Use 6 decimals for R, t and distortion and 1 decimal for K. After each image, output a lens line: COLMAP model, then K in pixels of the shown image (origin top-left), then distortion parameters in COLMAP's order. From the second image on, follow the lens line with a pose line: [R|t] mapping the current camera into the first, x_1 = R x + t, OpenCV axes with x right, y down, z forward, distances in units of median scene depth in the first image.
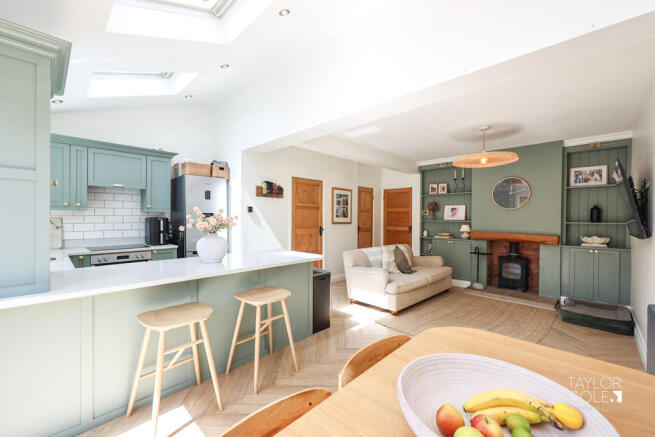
lens RADIAL K [[273.8, 0, 324.4], [0, 273.8, 219.0], [0, 0, 1]] dist [0.001467, 0.000061]
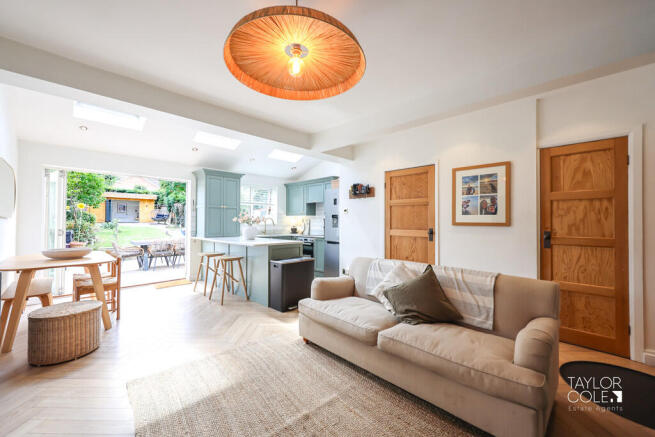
lens RADIAL K [[259.4, 0, 324.9], [0, 259.4, 219.4], [0, 0, 1]] dist [-0.000636, -0.000113]
pose [[-0.002829, -0.016678, -0.999857, 0.729296], [-0.008770, 0.999823, -0.016653, 0.019848], [0.999958, 0.008721, -0.002974, 0.789237]]
